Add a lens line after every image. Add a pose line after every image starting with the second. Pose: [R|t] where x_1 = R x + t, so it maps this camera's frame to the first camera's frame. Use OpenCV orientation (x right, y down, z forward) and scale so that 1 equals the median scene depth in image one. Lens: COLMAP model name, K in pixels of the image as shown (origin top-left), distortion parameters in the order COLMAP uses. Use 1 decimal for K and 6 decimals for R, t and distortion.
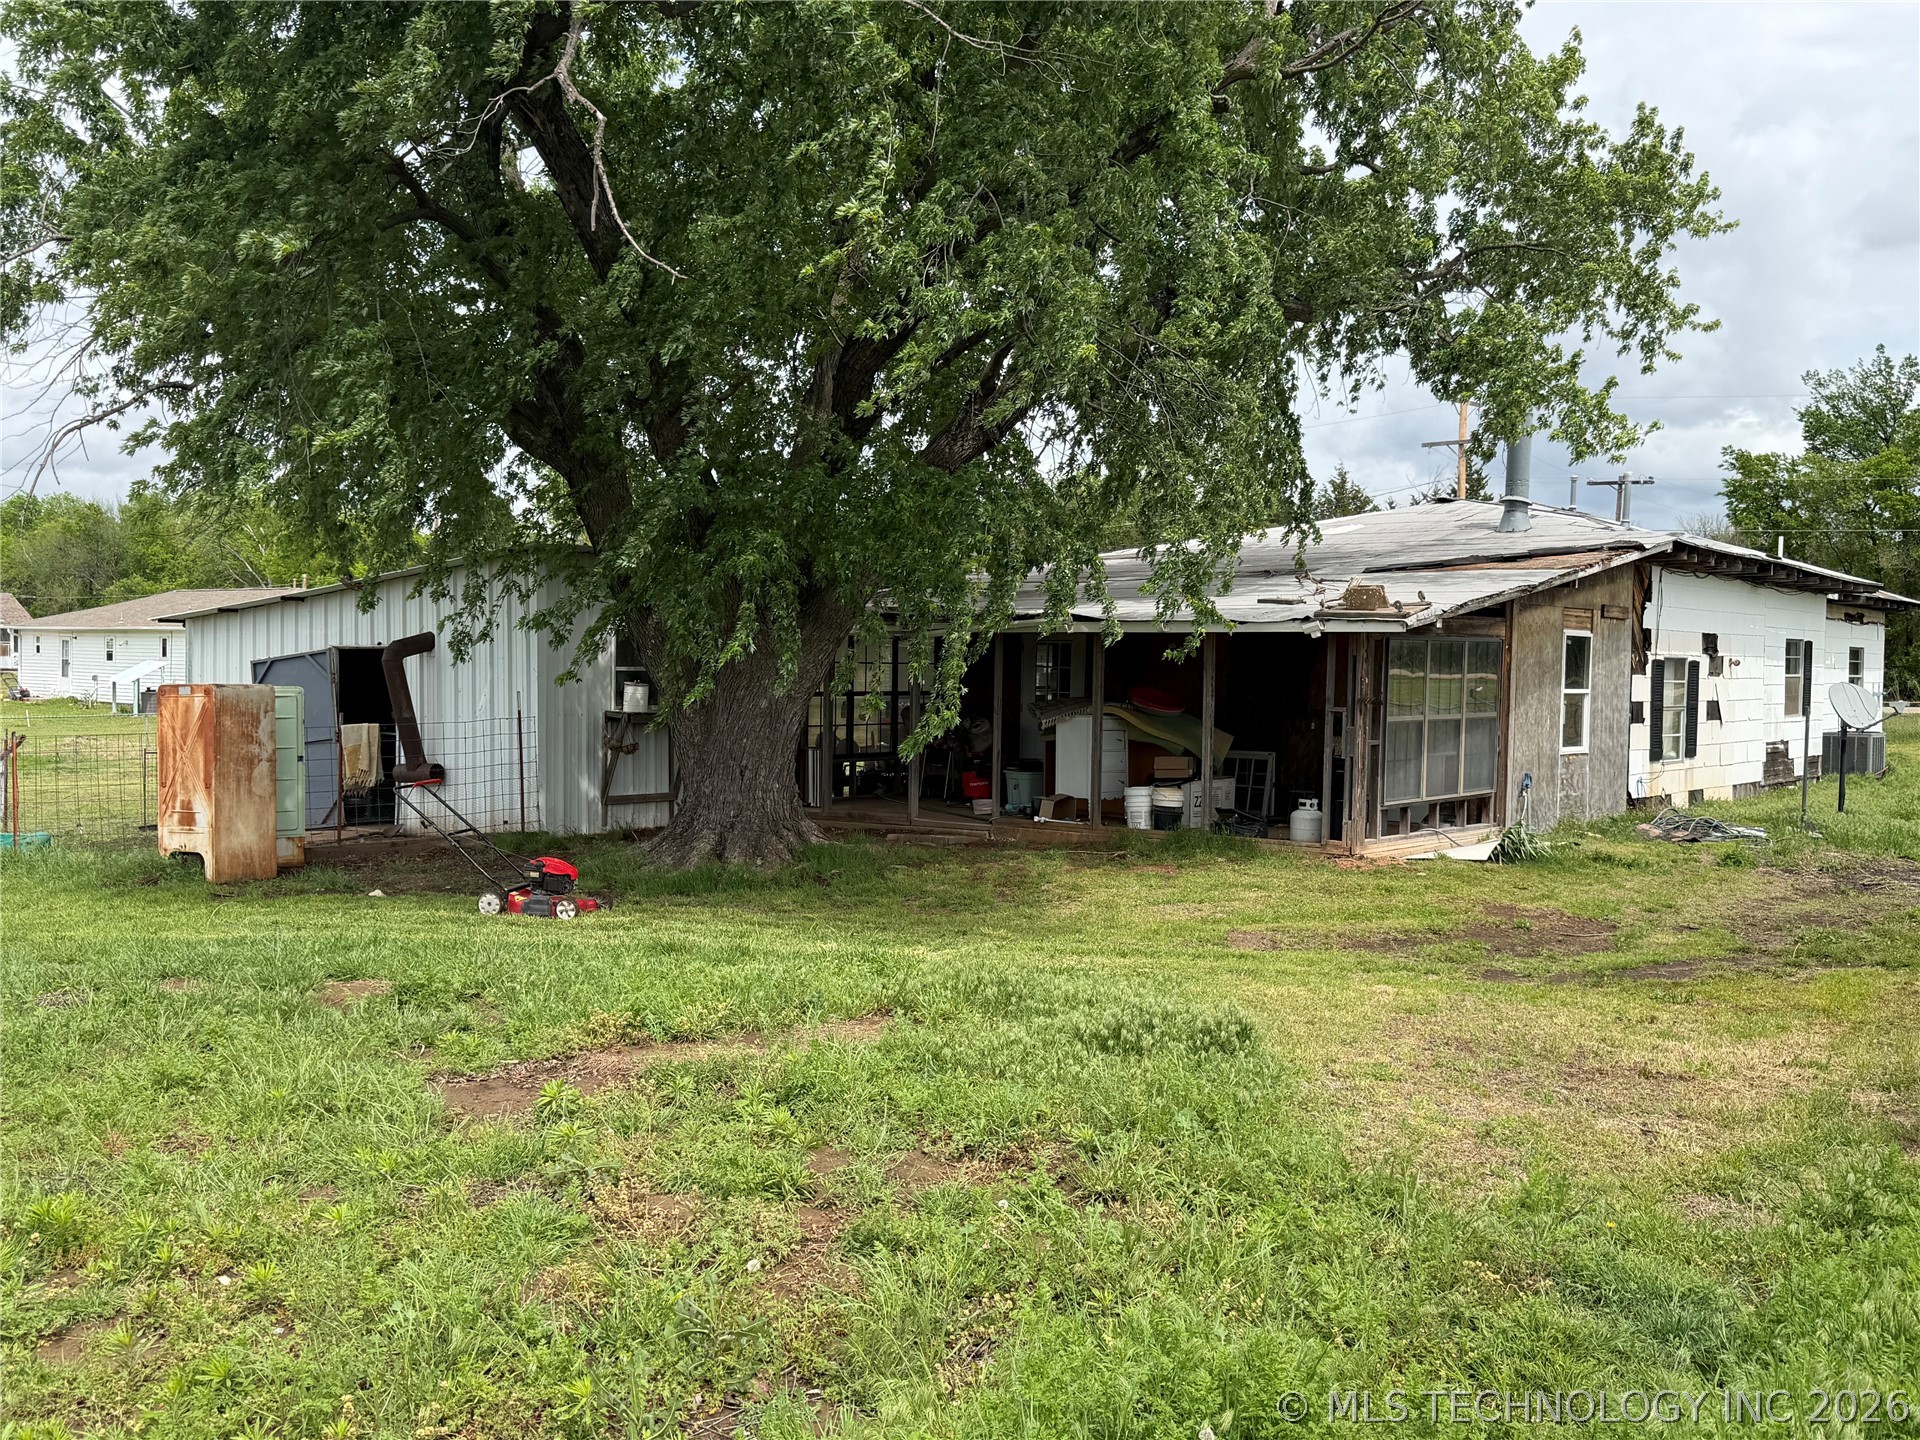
lens RADIAL K [[1782.9, 0, 959.2], [0, 1782.9, 721.8], [0, 0, 1]] dist [0.010088, 0.000000]
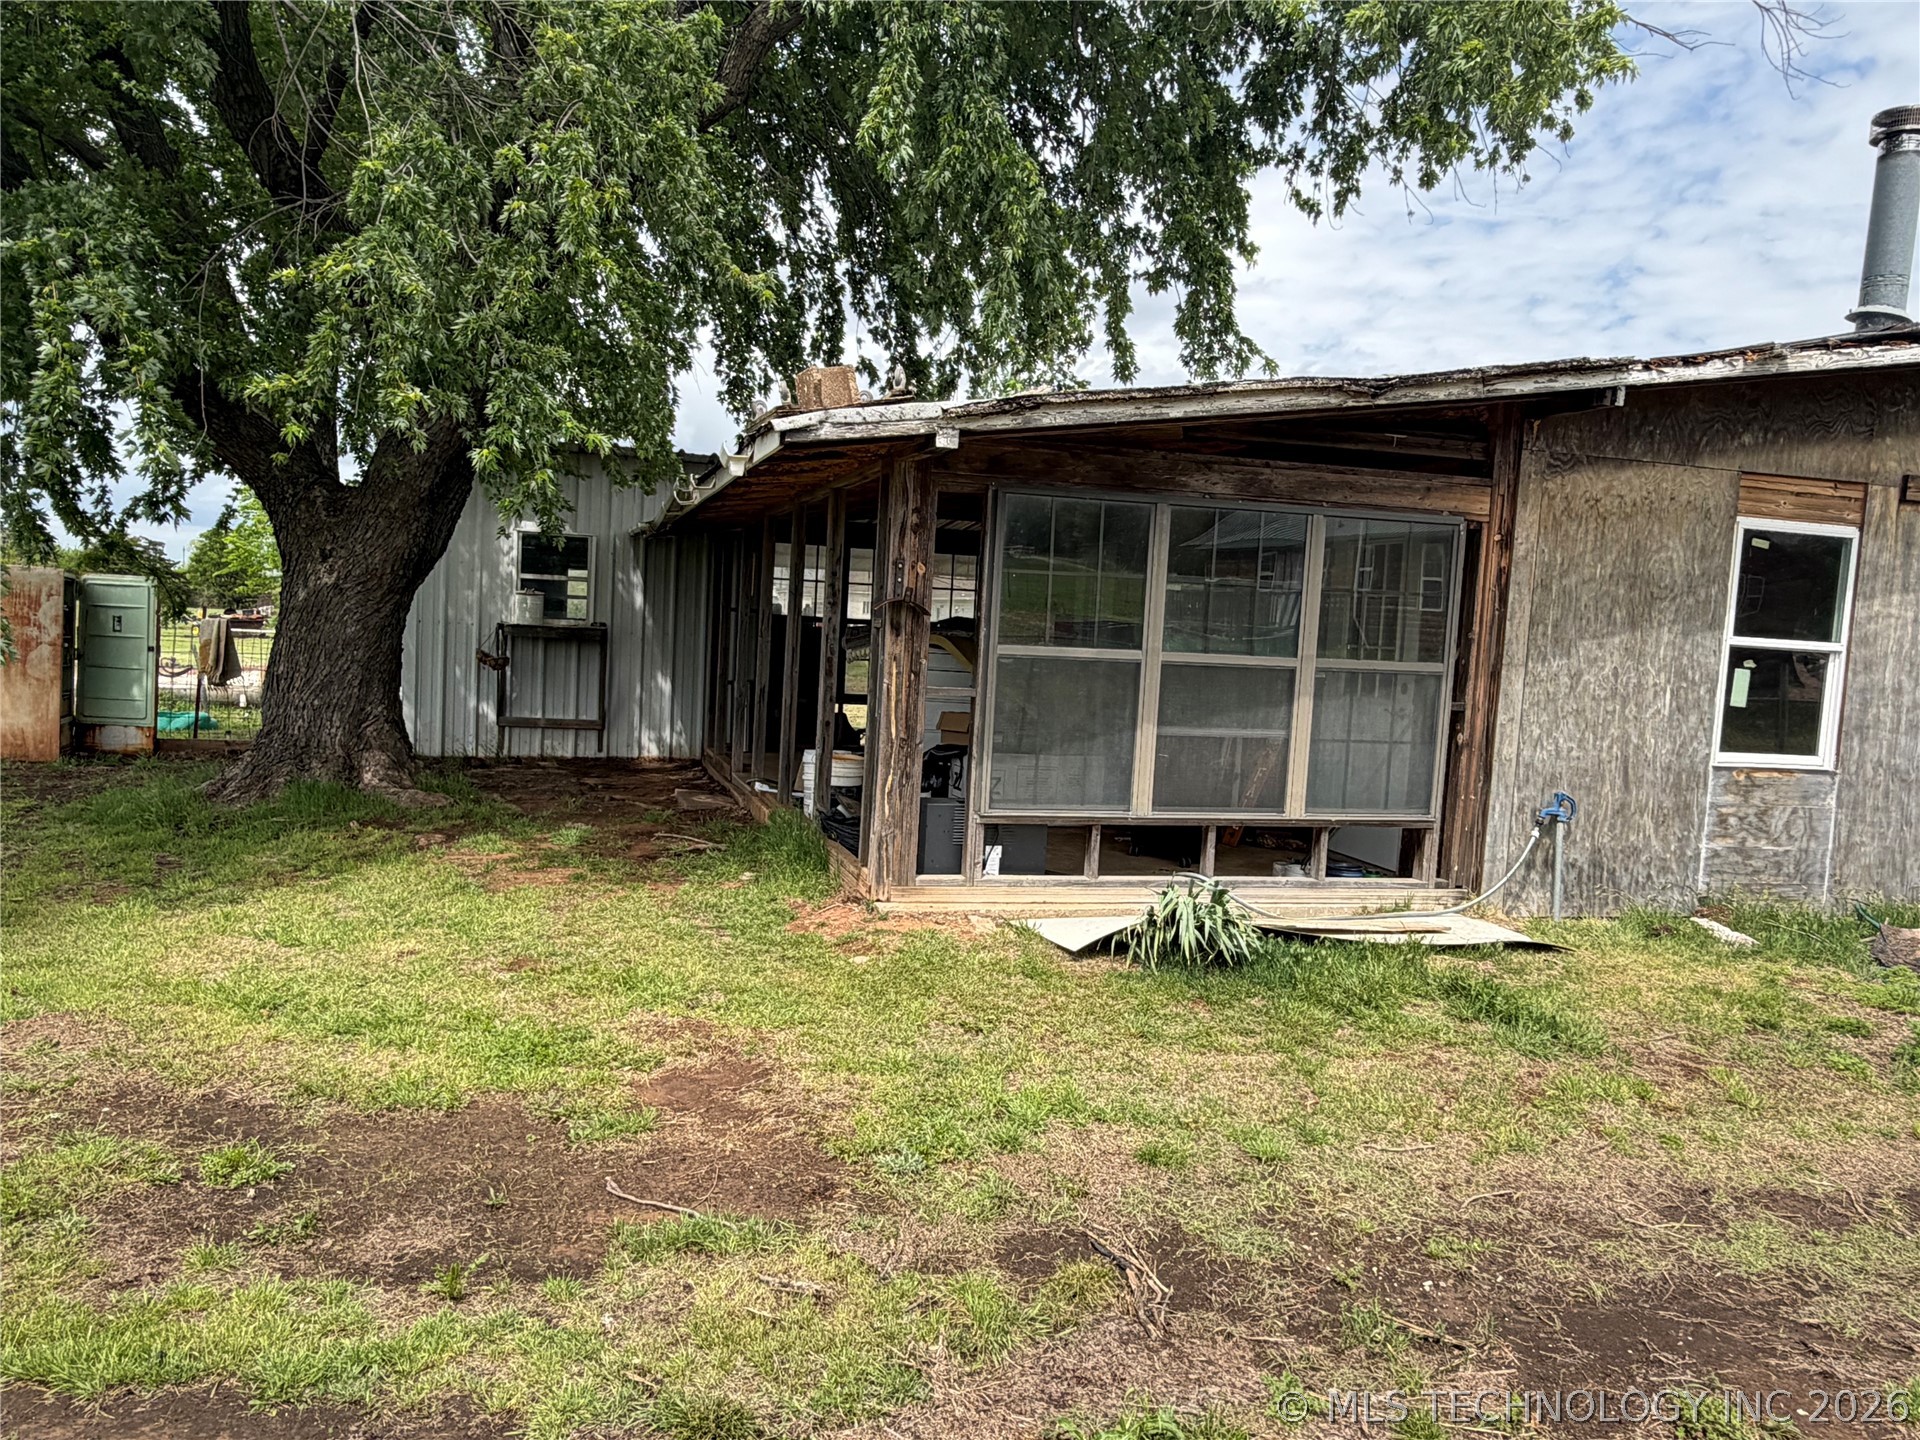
lens RADIAL K [[1355.7, 0, 961.2], [0, 1355.7, 717.6], [0, 0, 1]] dist [0.046038, -0.042465]
pose [[0.817558, 0.068894, -0.571710, 0.377955], [-0.062031, 0.997577, 0.031506, 0.005587], [0.572496, 0.009705, 0.819850, 0.553281]]
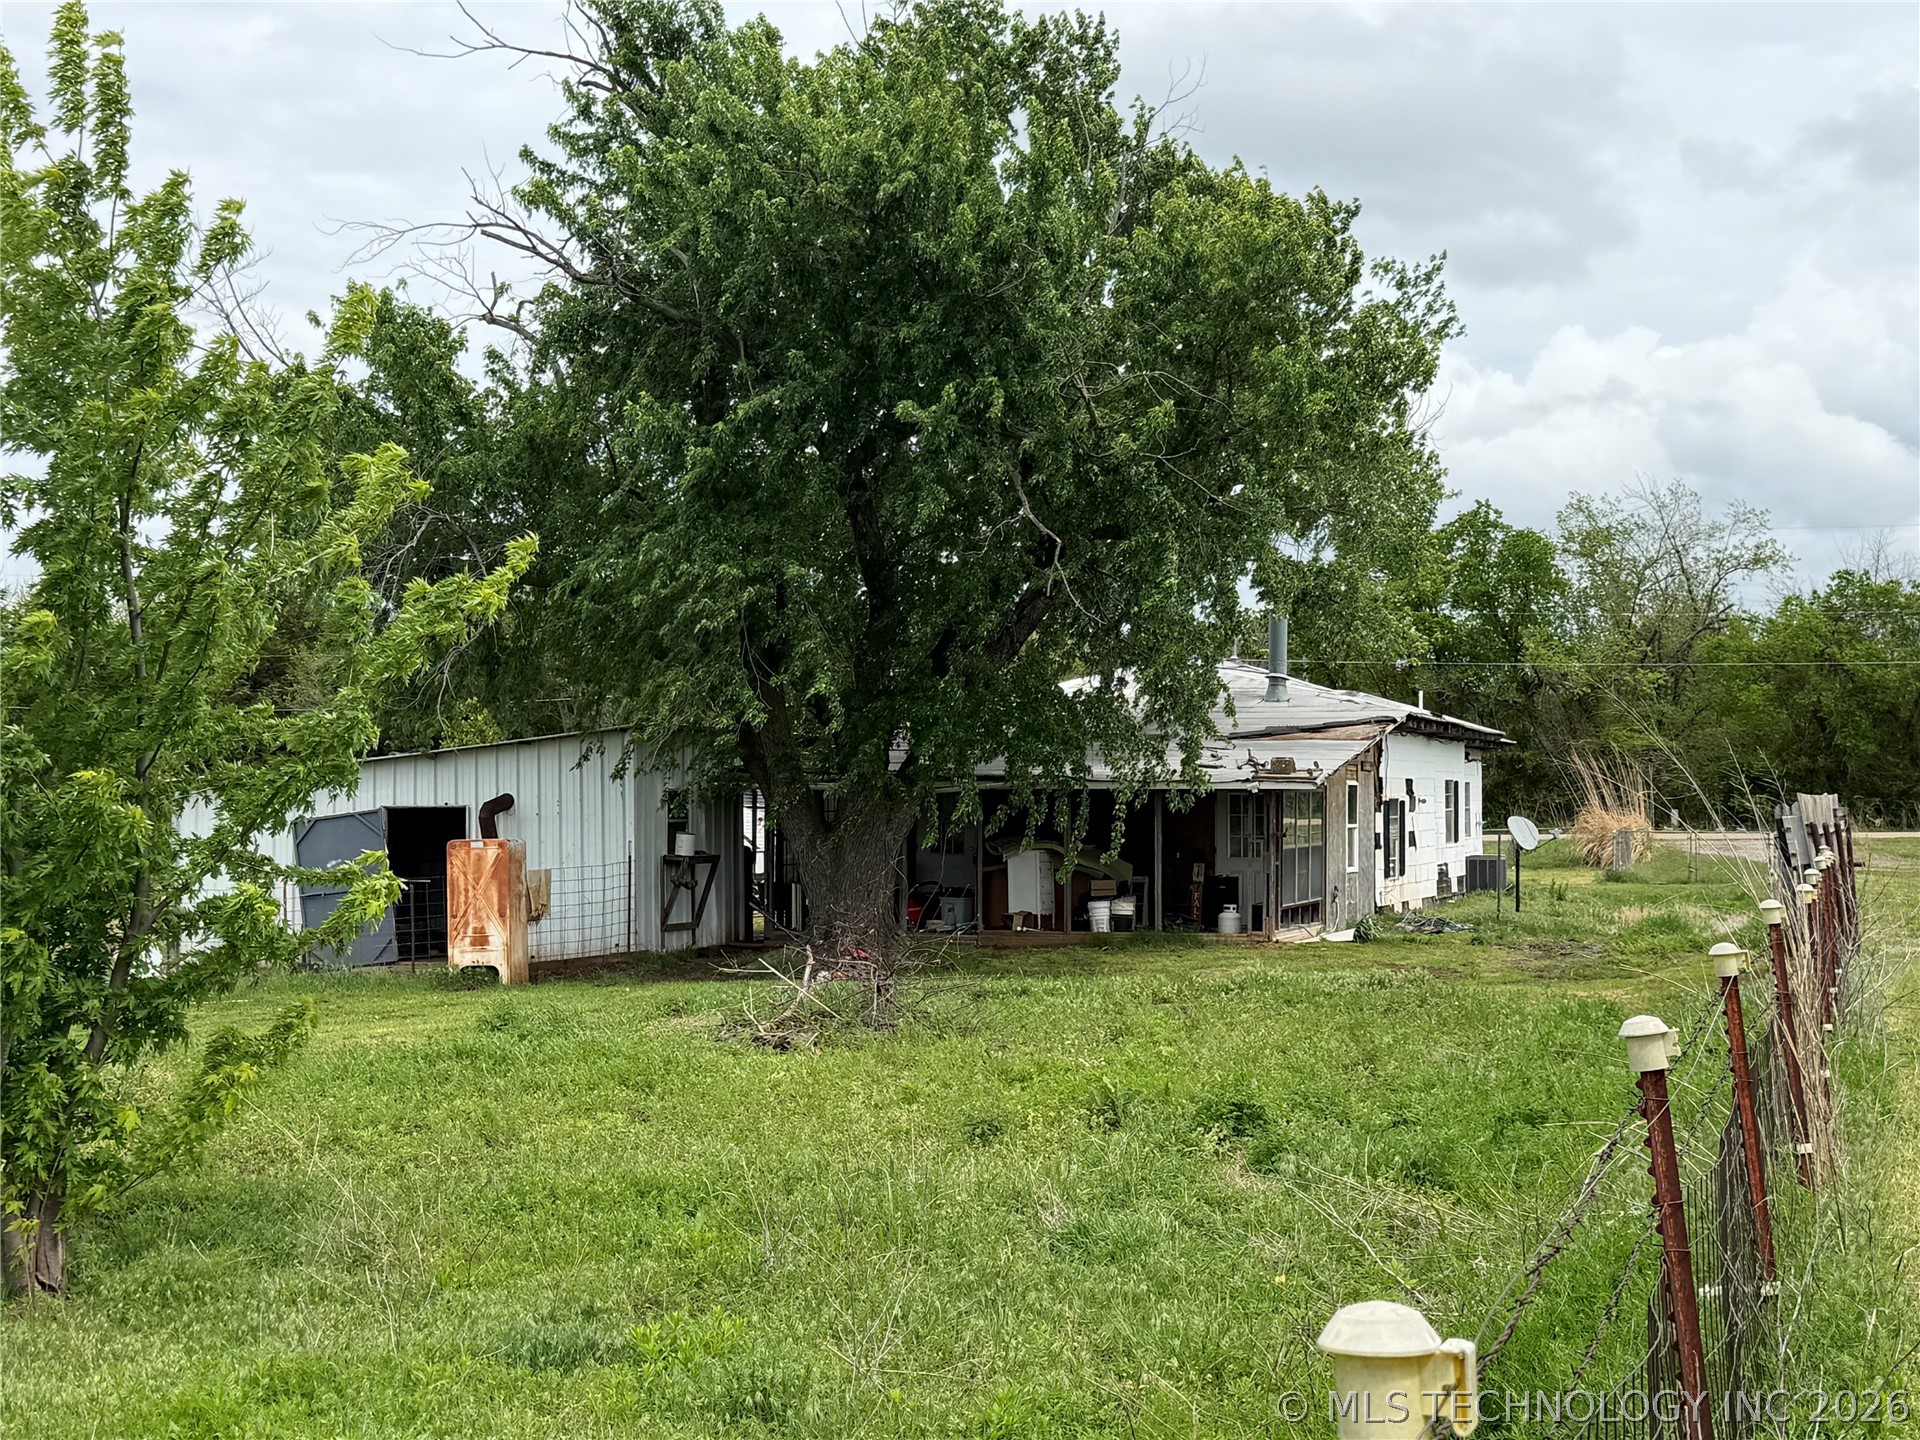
lens RADIAL K [[2649.9, 0, 959.9], [0, 2649.9, 724.1], [0, 0, 1]] dist [0.048533, 0.000000]
pose [[0.940124, -0.004685, 0.340801, -0.616861], [0.024402, 0.998265, -0.053590, 0.006313], [-0.339959, 0.058697, 0.938607, -0.785289]]
